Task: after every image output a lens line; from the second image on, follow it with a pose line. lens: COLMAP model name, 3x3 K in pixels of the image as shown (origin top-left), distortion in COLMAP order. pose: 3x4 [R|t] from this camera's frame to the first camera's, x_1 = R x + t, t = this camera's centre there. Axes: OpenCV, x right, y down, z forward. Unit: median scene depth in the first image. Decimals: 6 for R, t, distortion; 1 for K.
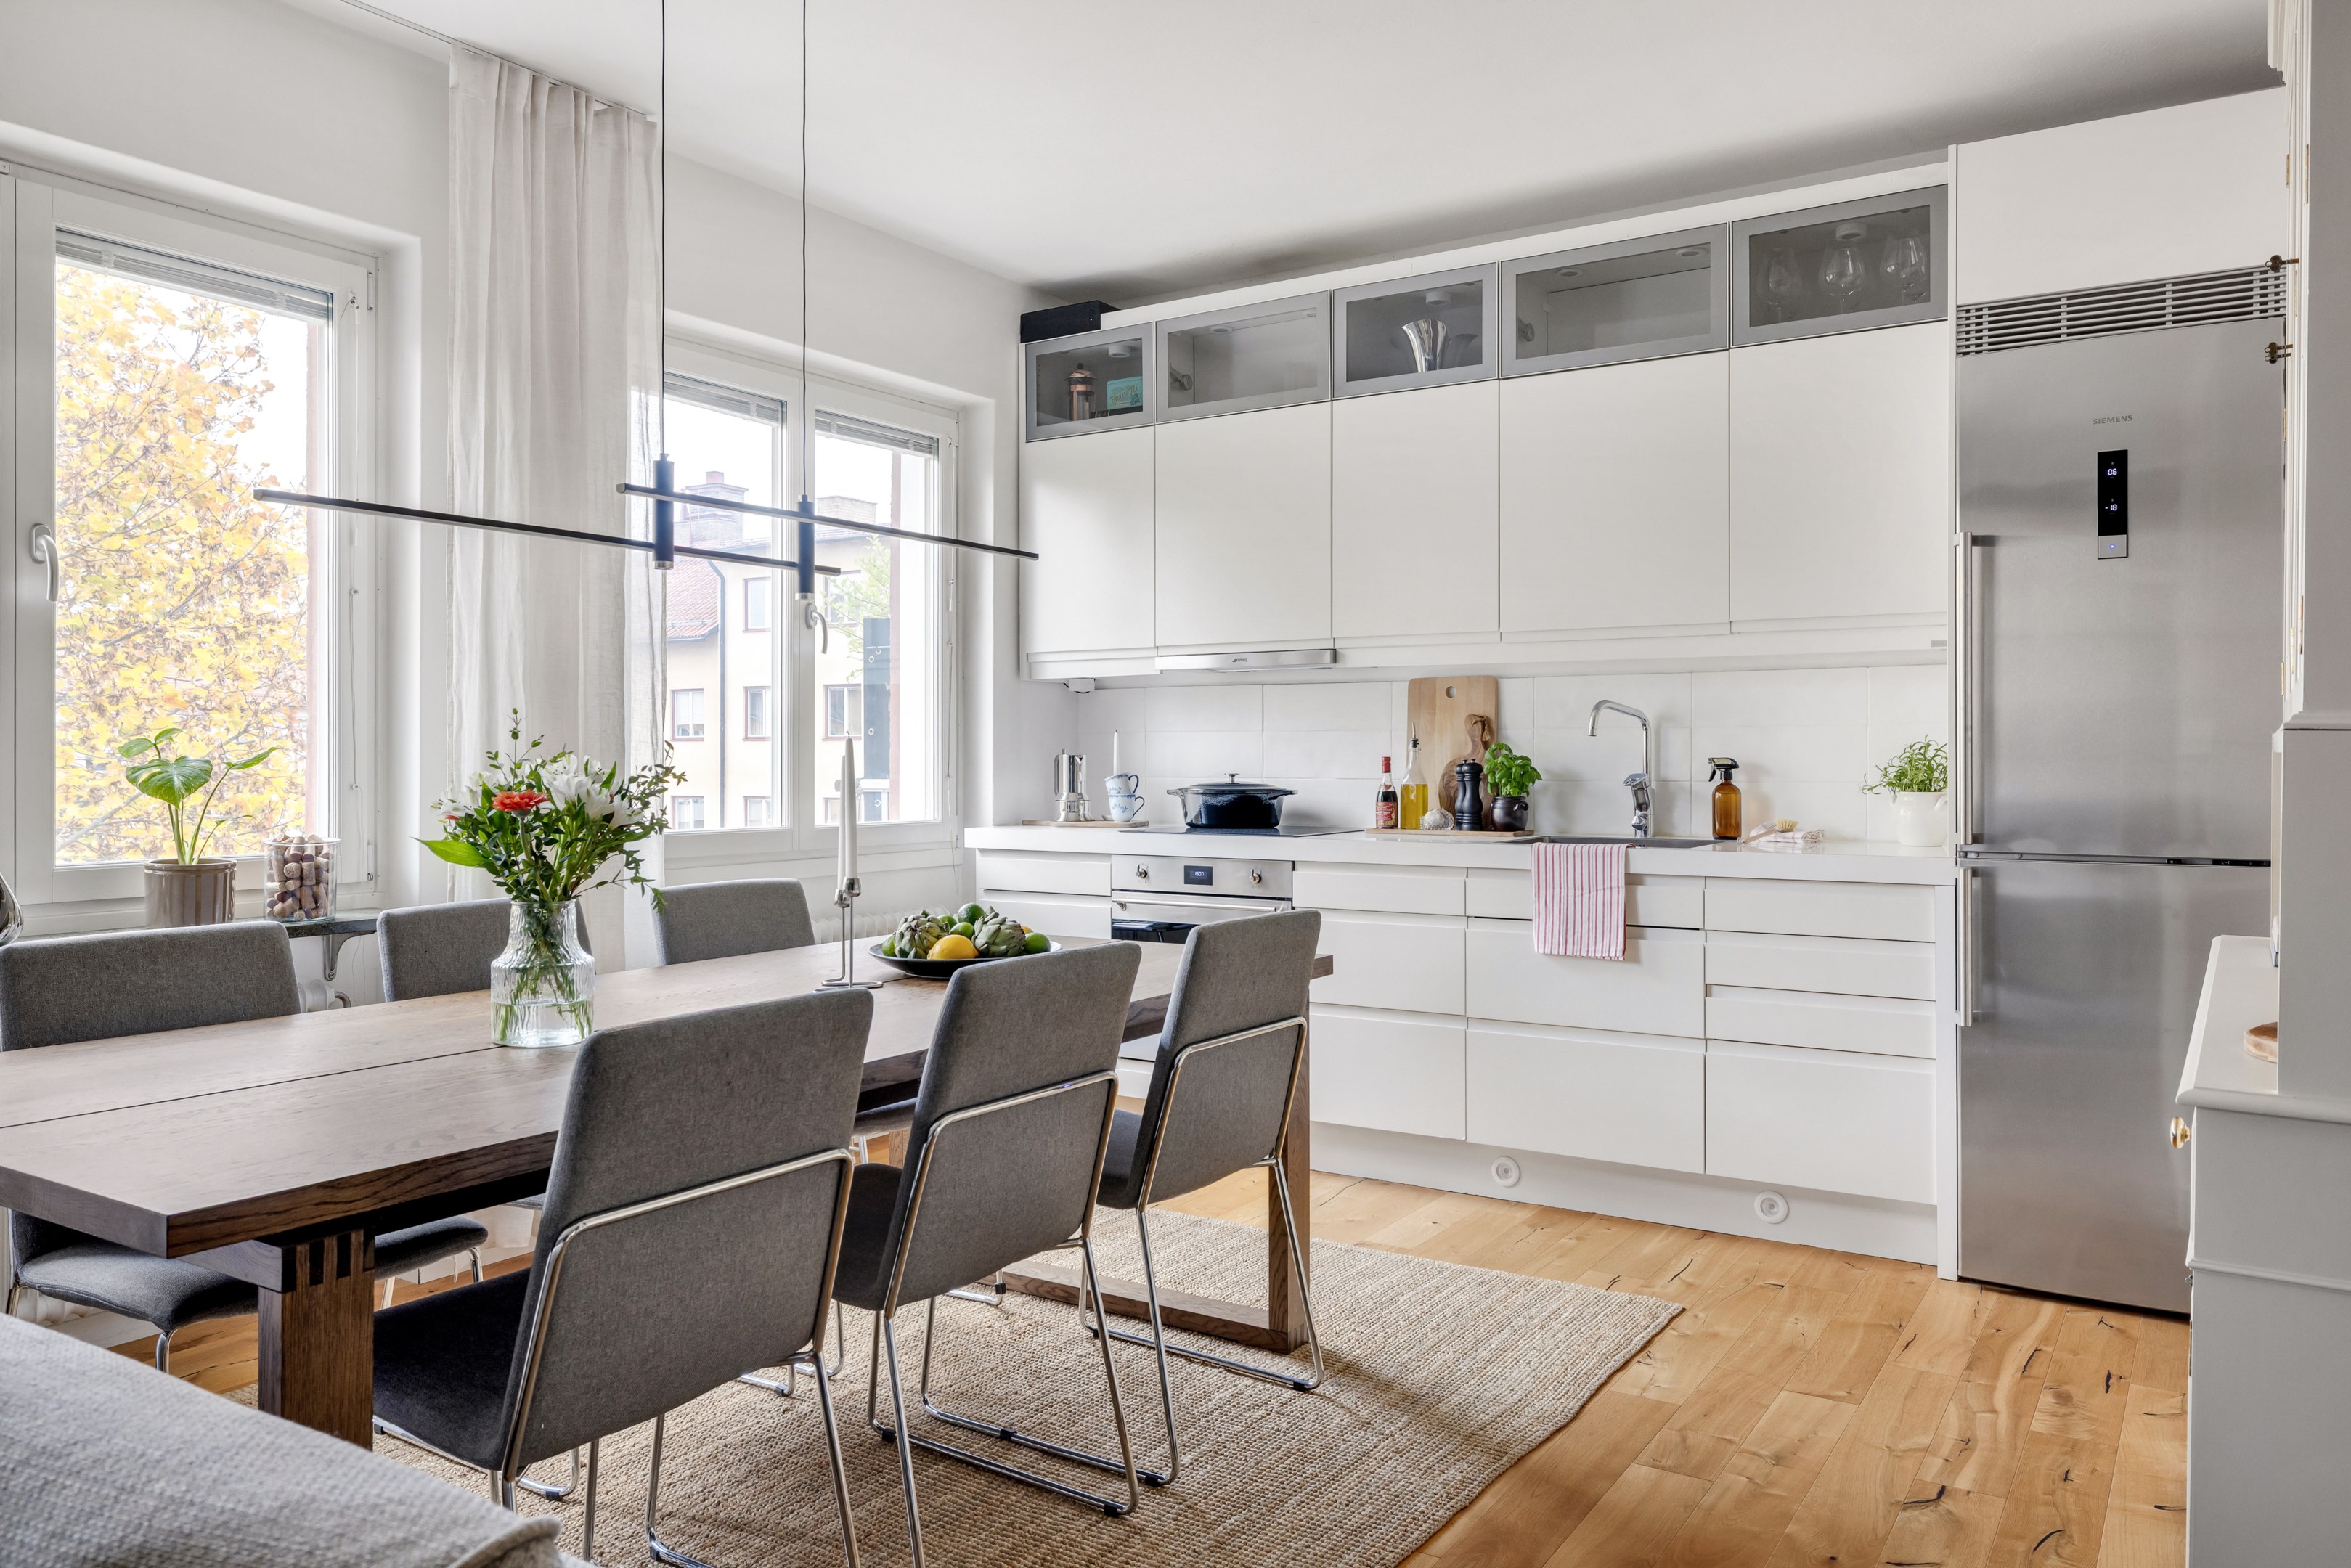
lens RADIAL K [[1641.4, 0, 1161.0], [0, 1641.4, 752.4], [0, 0, 1]] dist [-0.002721, 0.004028]
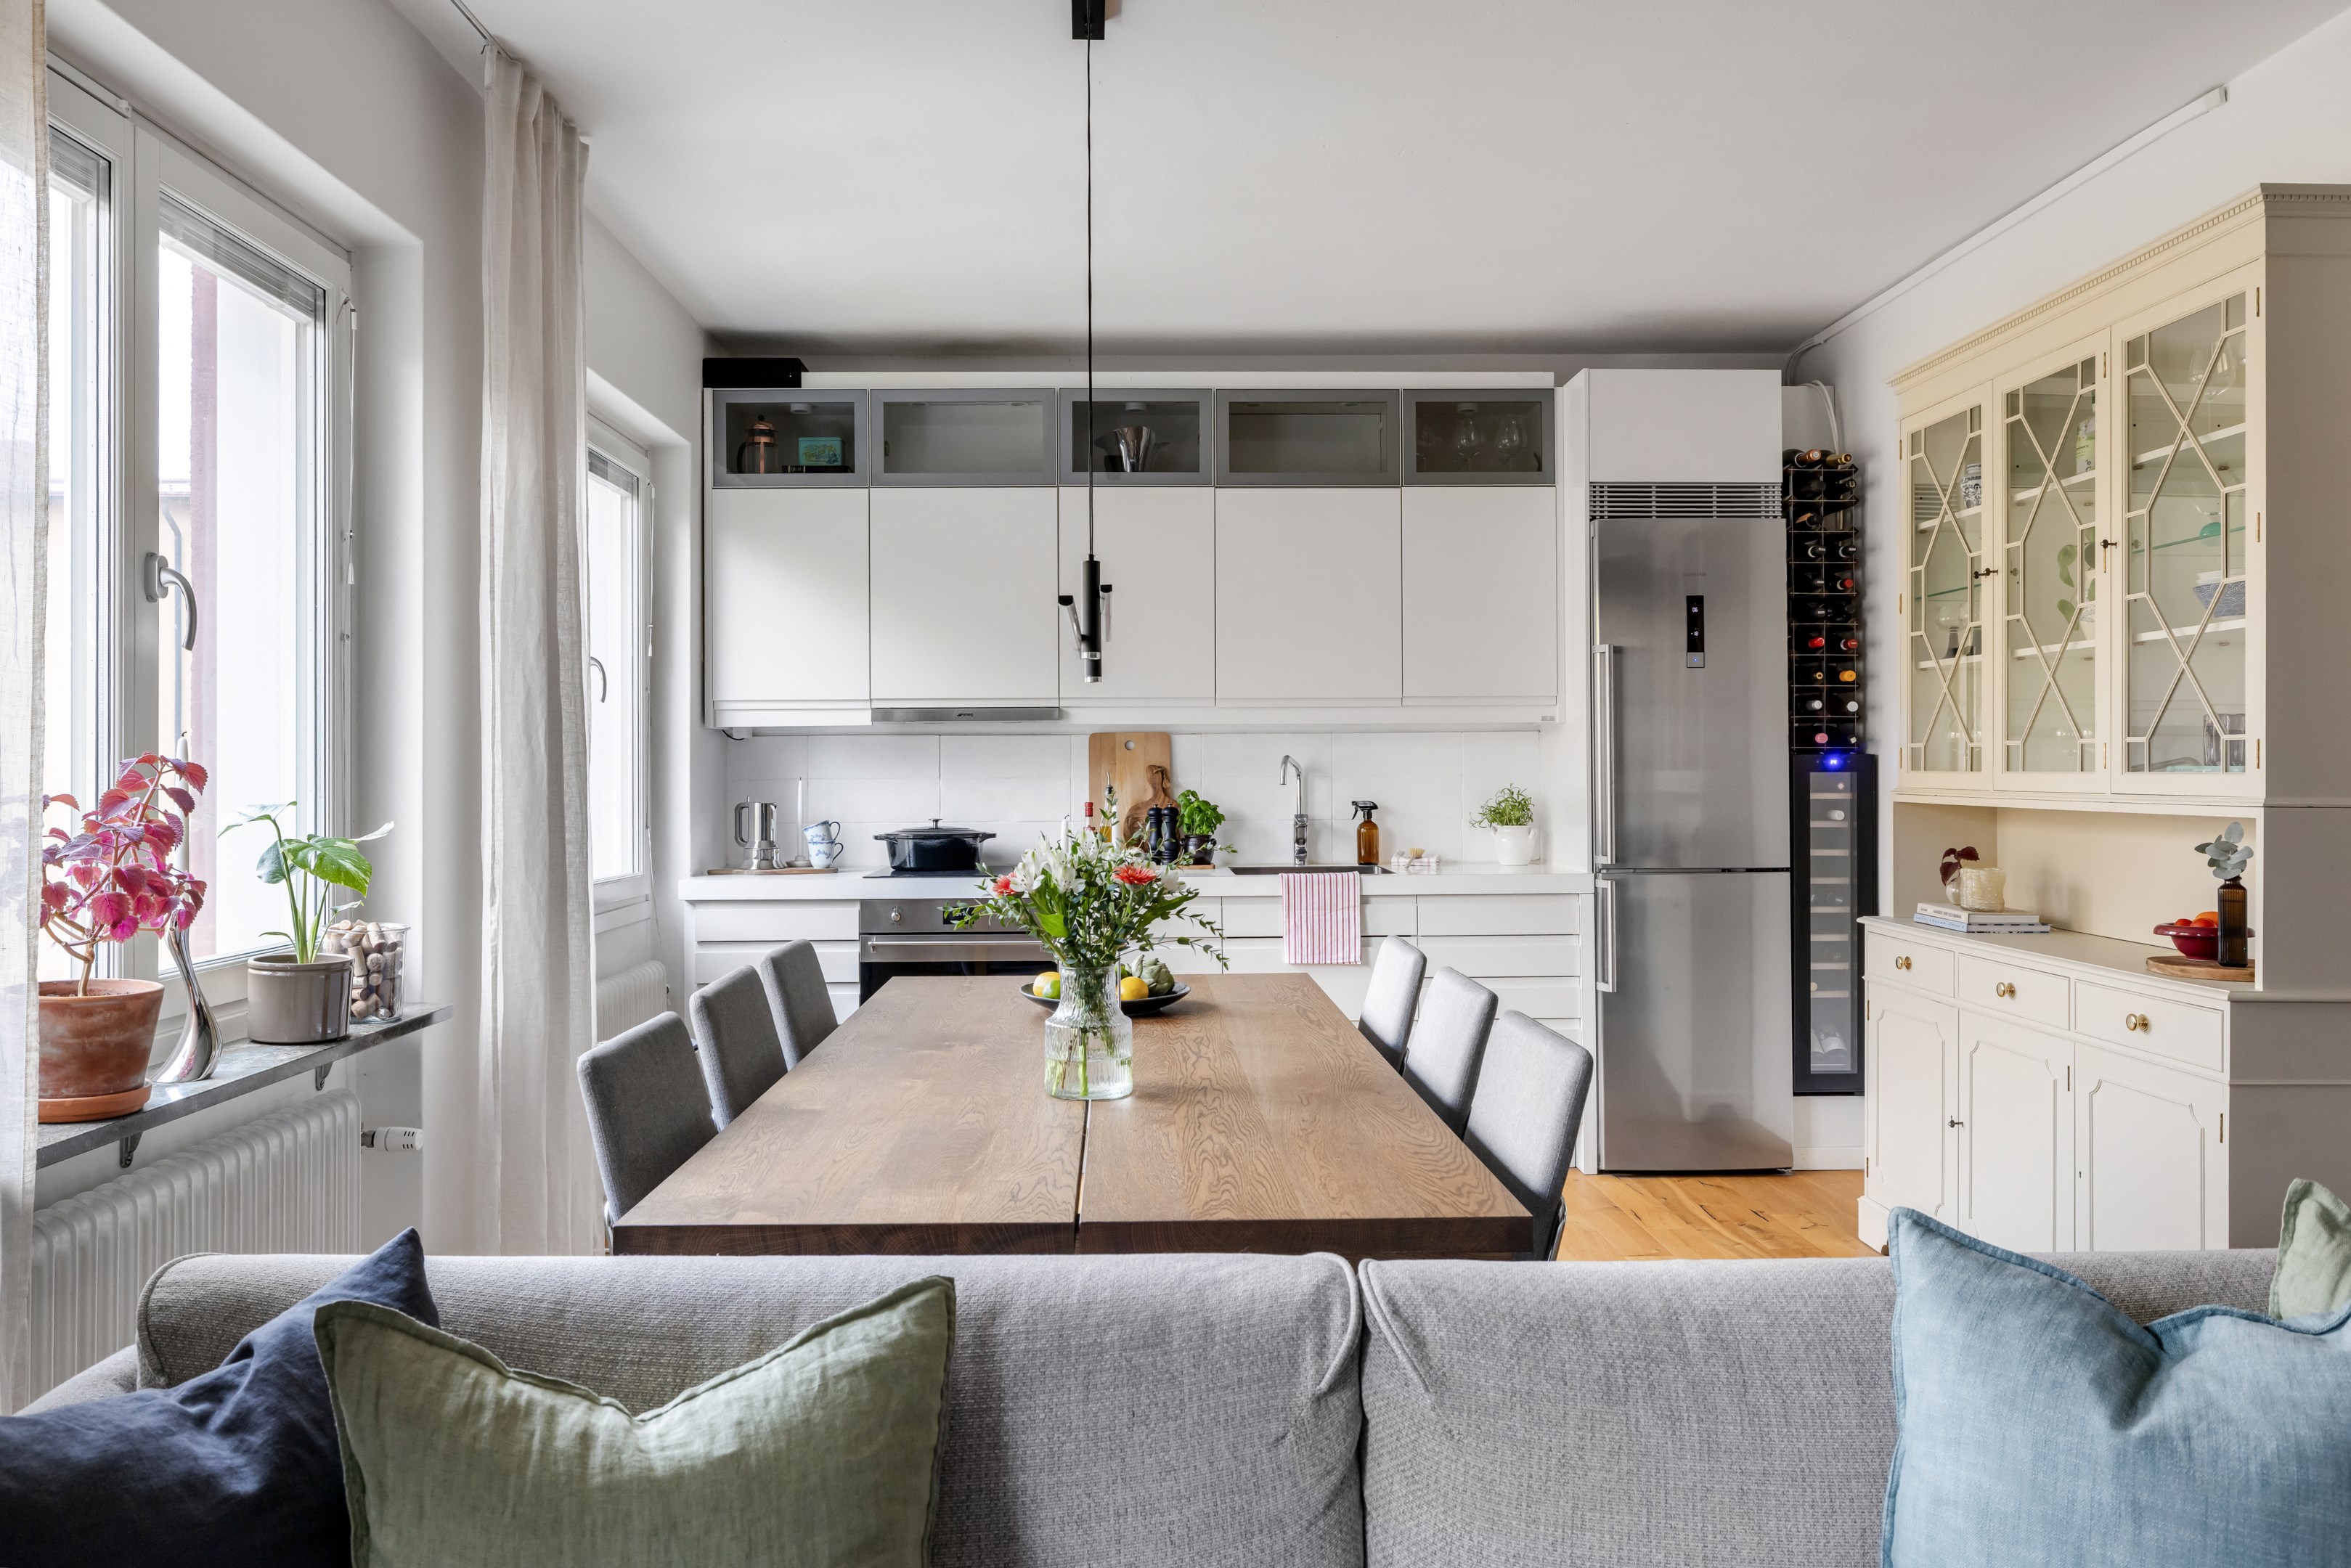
lens RADIAL K [[1641.4, 0, 1163.7], [0, 1641.4, 753.3], [0, 0, 1]] dist [-0.002721, 0.004028]
pose [[0.826091, 0.002719, 0.563530, -0.505444], [0.004023, 0.999934, -0.010721, -0.020823], [-0.563522, 0.011124, 0.826026, 0.034618]]
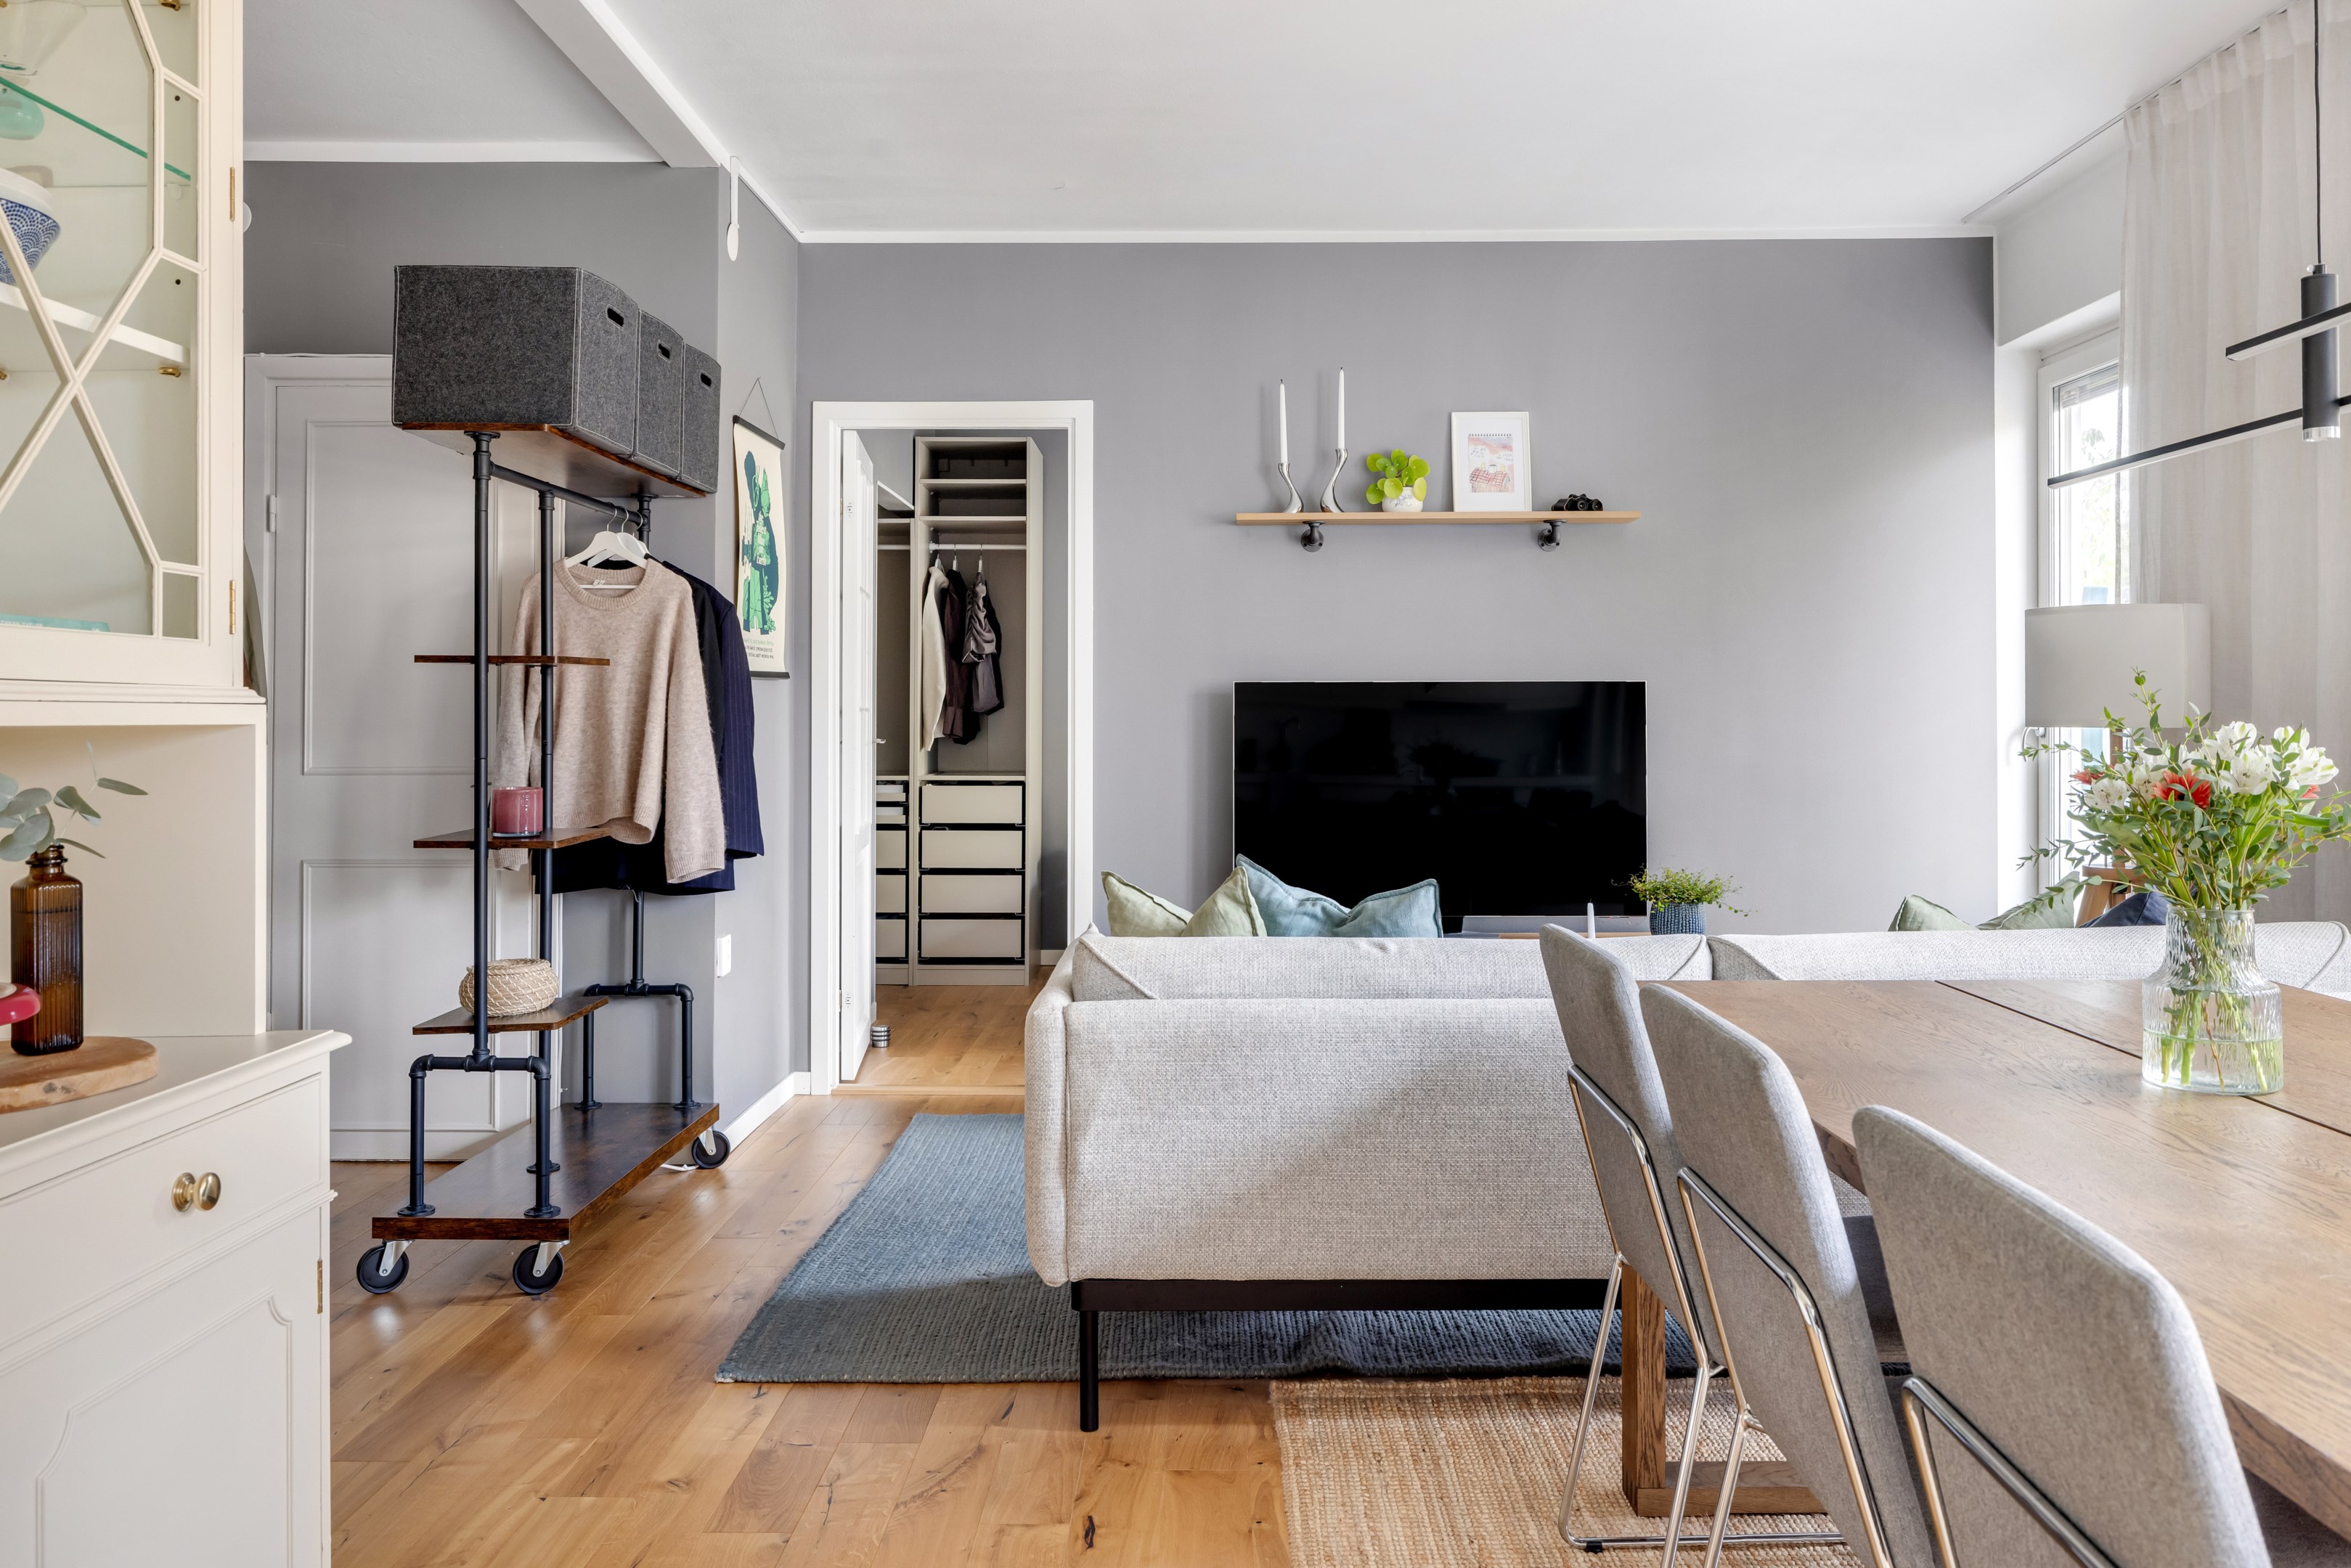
lens RADIAL K [[1767.8, 0, 1191.7], [0, 1767.8, 684.4], [0, 0, 1]] dist [-0.004922, 0.010033]
pose [[-0.842097, -0.007285, -0.539278, 0.264676], [0.004074, 0.999794, -0.019868, -0.000399], [0.539311, -0.018928, -0.841894, 0.774457]]
